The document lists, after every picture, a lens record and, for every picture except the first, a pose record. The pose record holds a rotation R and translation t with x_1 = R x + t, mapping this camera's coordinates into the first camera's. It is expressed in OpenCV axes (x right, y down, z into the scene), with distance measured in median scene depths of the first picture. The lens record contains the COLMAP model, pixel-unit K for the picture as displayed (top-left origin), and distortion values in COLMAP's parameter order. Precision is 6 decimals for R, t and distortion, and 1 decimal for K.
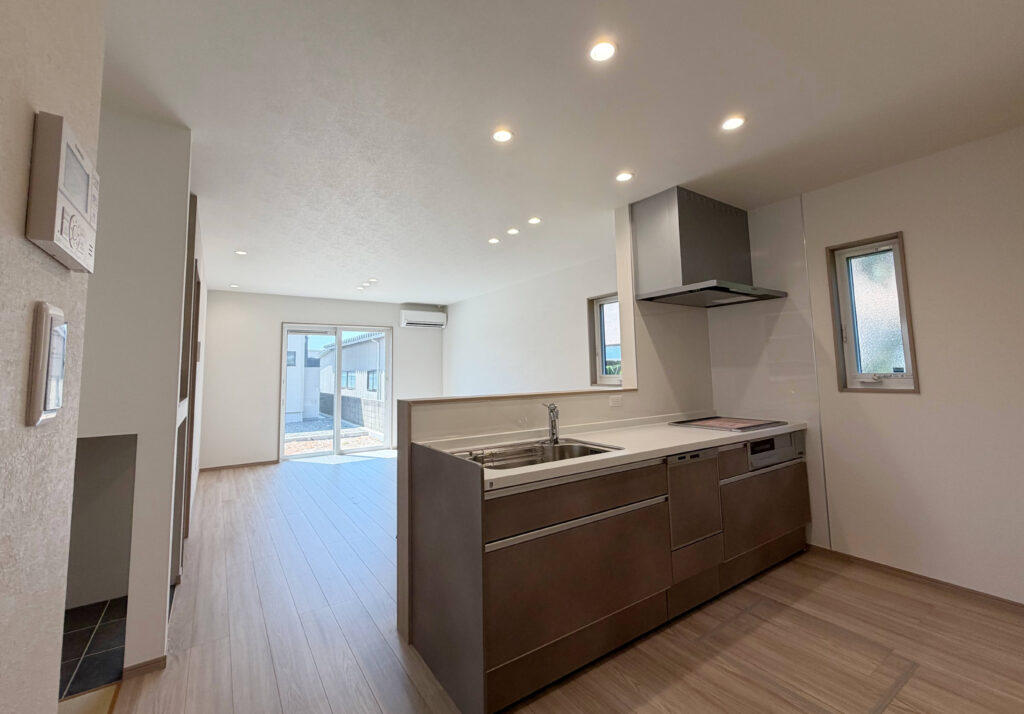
lens RADIAL K [[431.3, 0, 497.5], [0, 431.3, 333.5], [0, 0, 1]] dist [-0.007433, -0.000227]
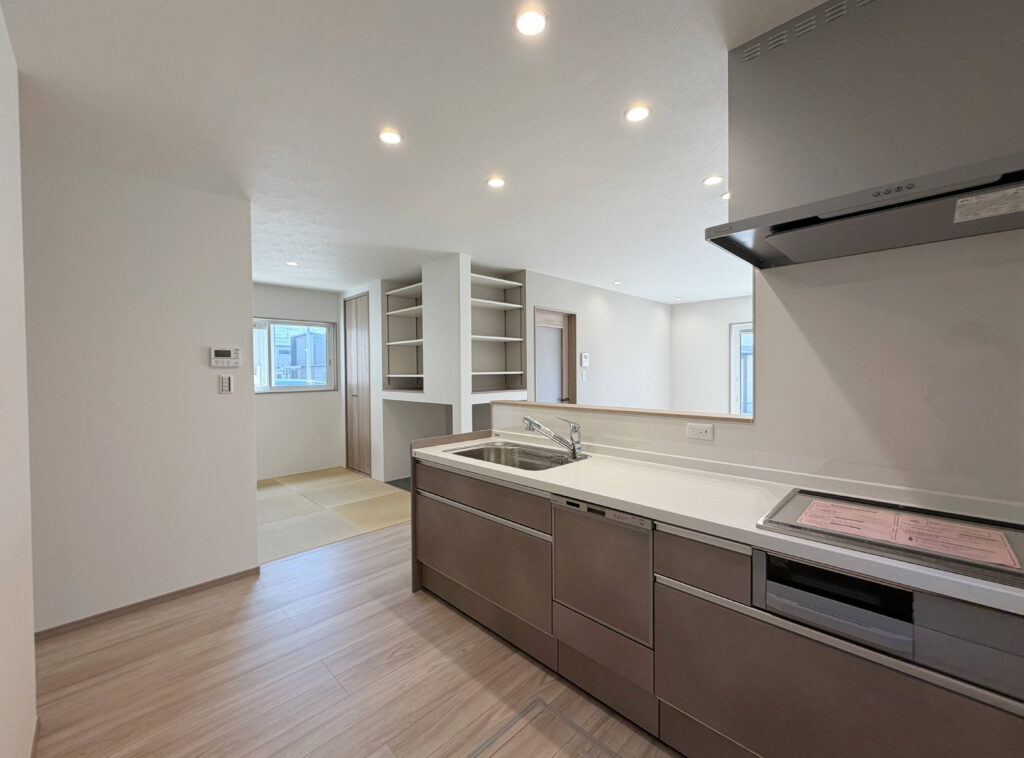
lens RADIAL K [[410.2, 0, 510.4], [0, 410.2, 382.3], [0, 0, 1]] dist [0.000776, 0.000612]
pose [[0.210506, 0.042061, -0.976687, 1.109489], [0.092593, 0.993725, 0.062751, 0.009546], [0.973198, -0.103644, 0.205291, 0.745173]]
